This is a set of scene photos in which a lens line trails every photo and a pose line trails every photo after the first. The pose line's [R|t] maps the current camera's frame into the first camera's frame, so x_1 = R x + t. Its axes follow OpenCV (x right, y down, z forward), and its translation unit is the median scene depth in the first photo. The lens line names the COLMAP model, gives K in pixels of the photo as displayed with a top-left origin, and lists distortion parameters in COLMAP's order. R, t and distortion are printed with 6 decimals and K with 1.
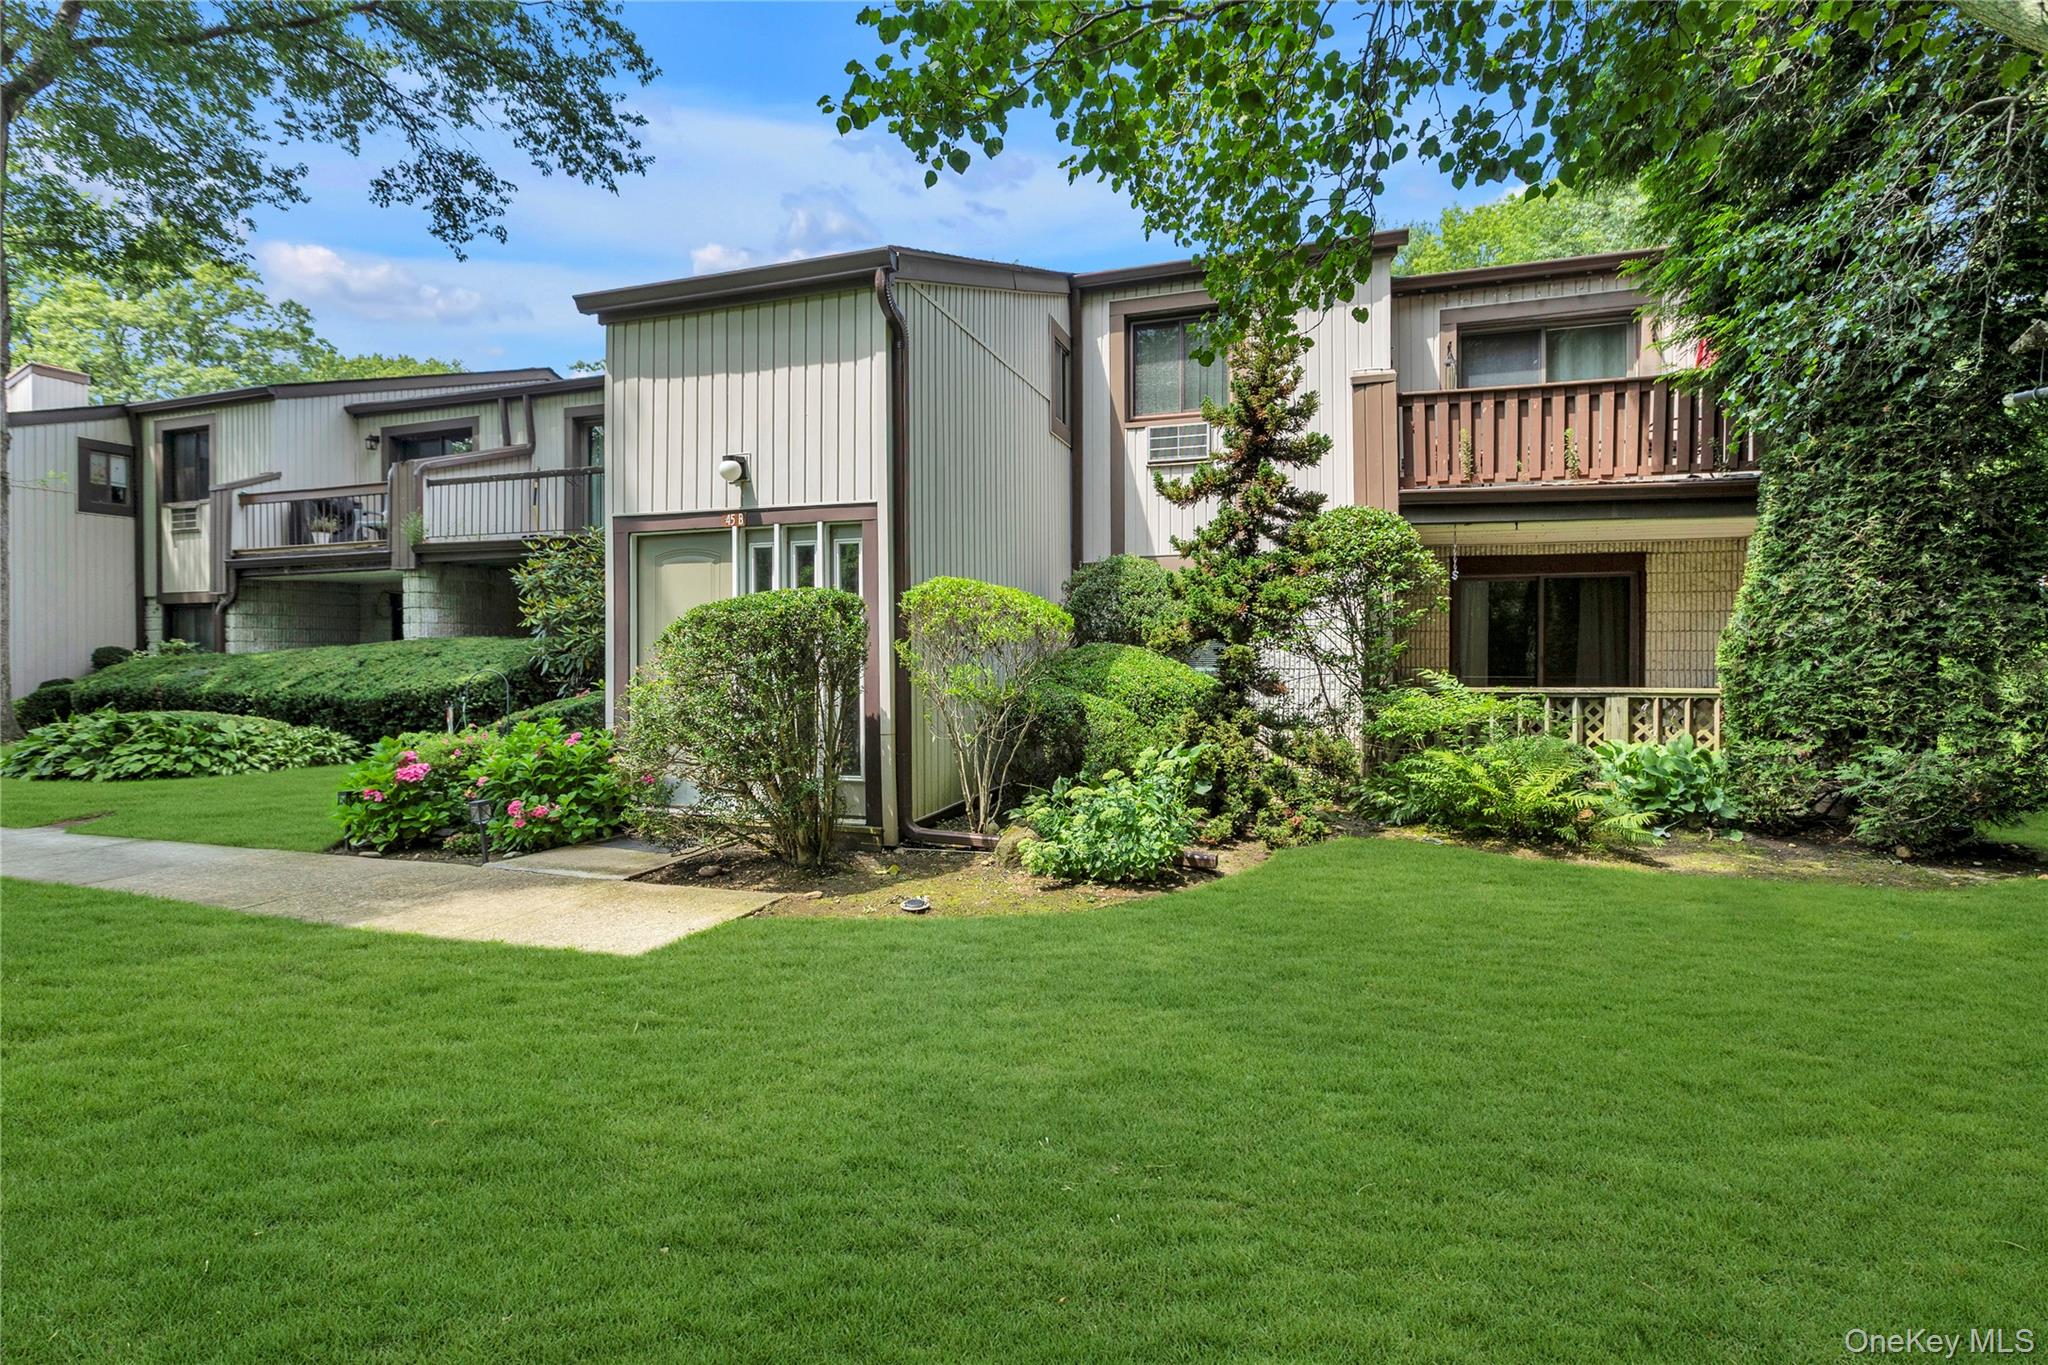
lens RADIAL K [[975.3, 0, 1023.2], [0, 975.3, 658.8], [0, 0, 1]] dist [-0.019411, 0.000397]
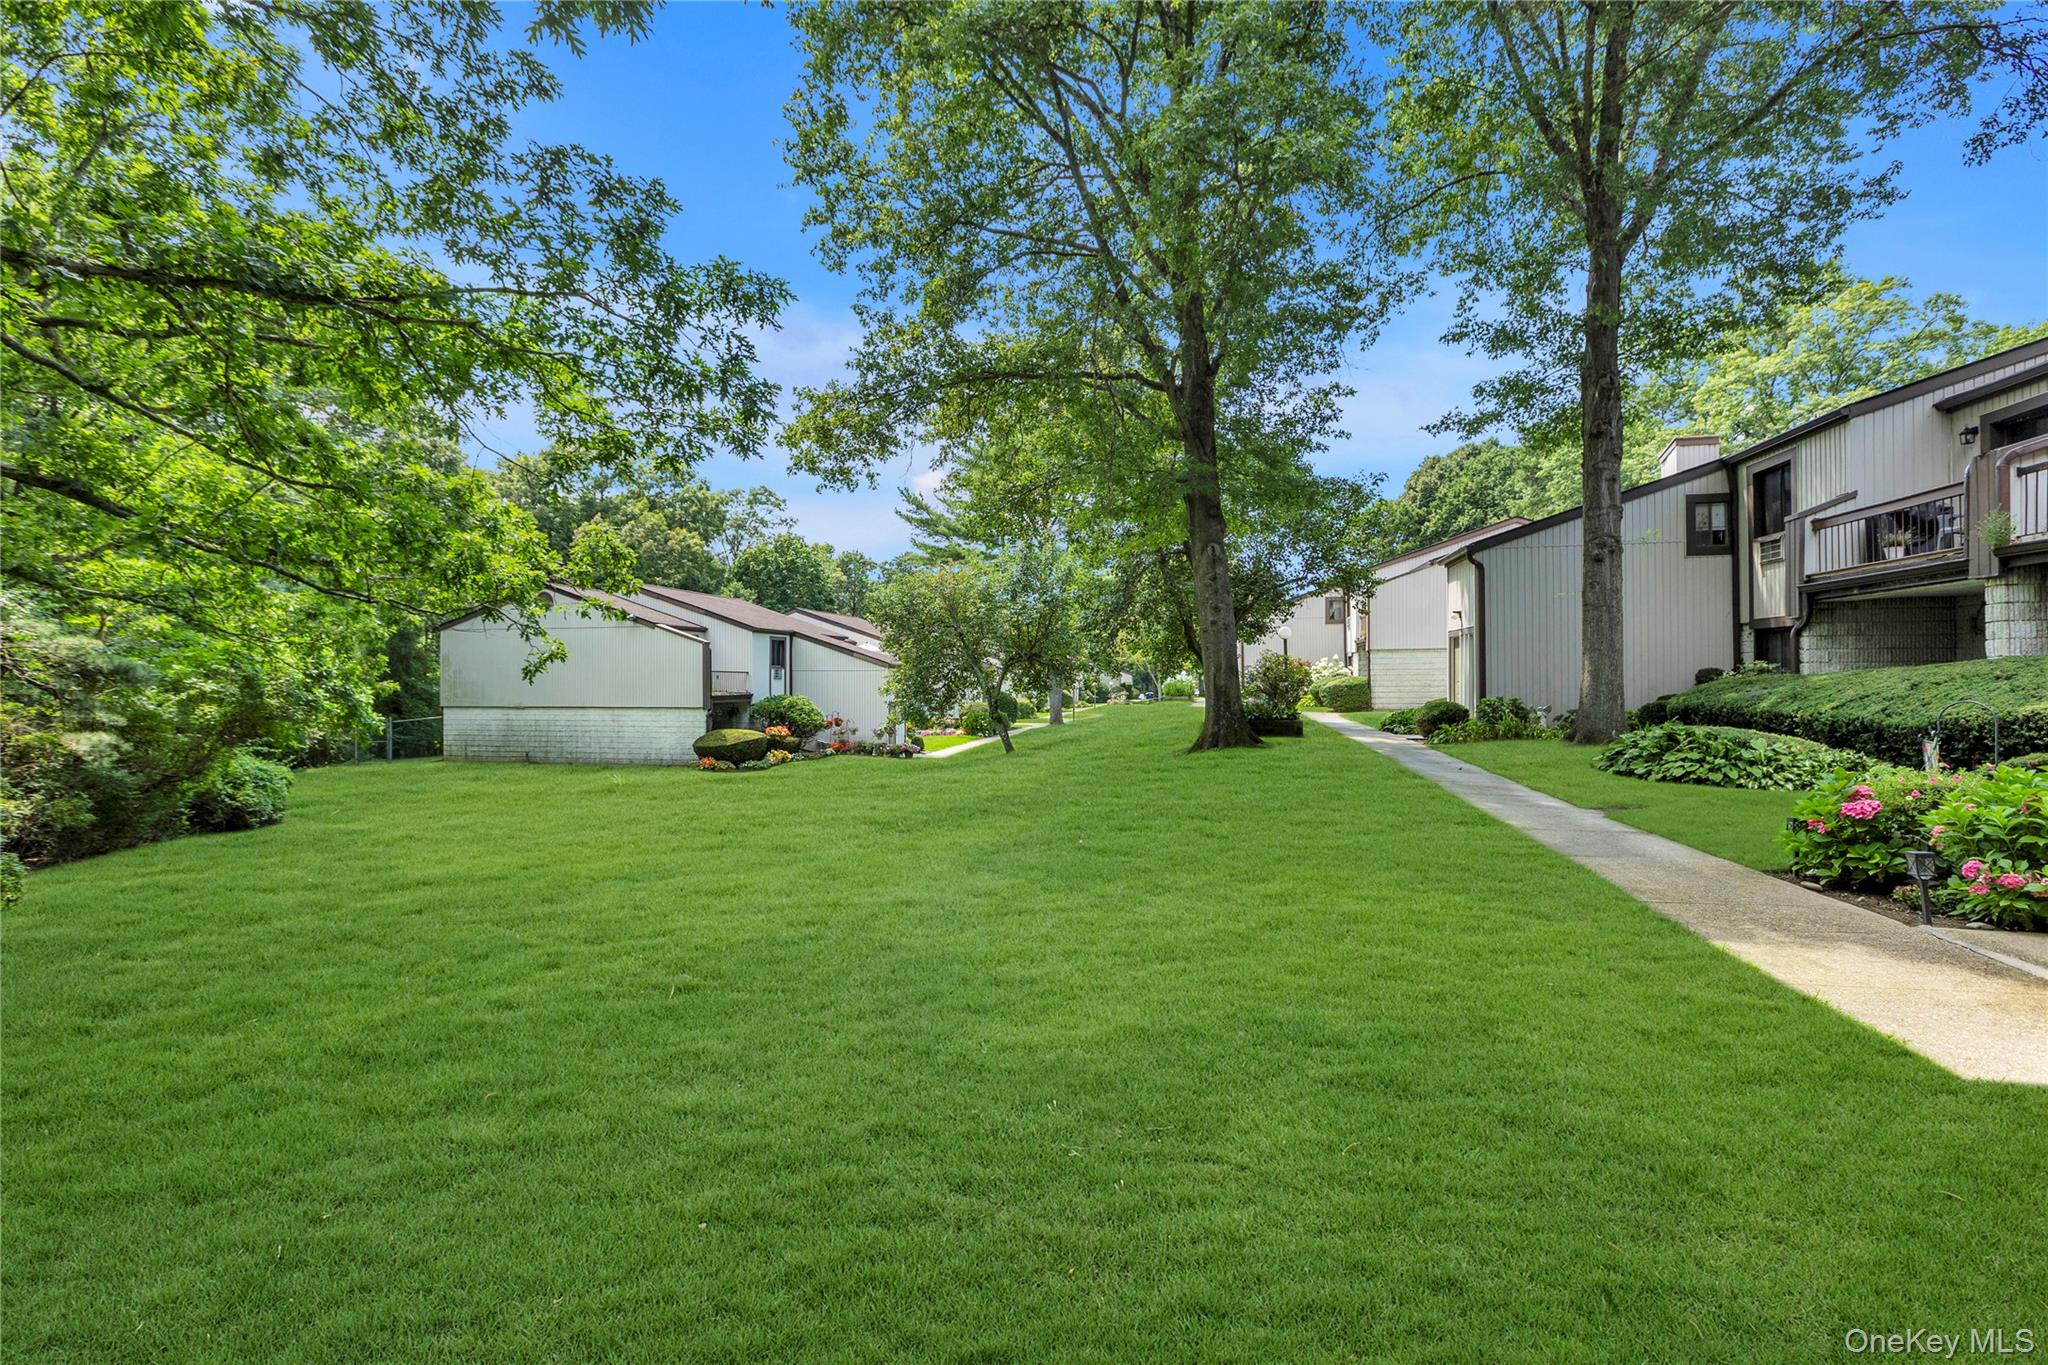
lens RADIAL K [[944.7, 0, 1033.8], [0, 944.7, 651.3], [0, 0, 1]] dist [-0.001569, -0.000429]
pose [[0.076492, -0.020674, -0.996856, 0.148746], [0.001048, 0.999786, -0.020654, -0.010954], [0.997070, 0.000535, 0.076498, 0.094794]]
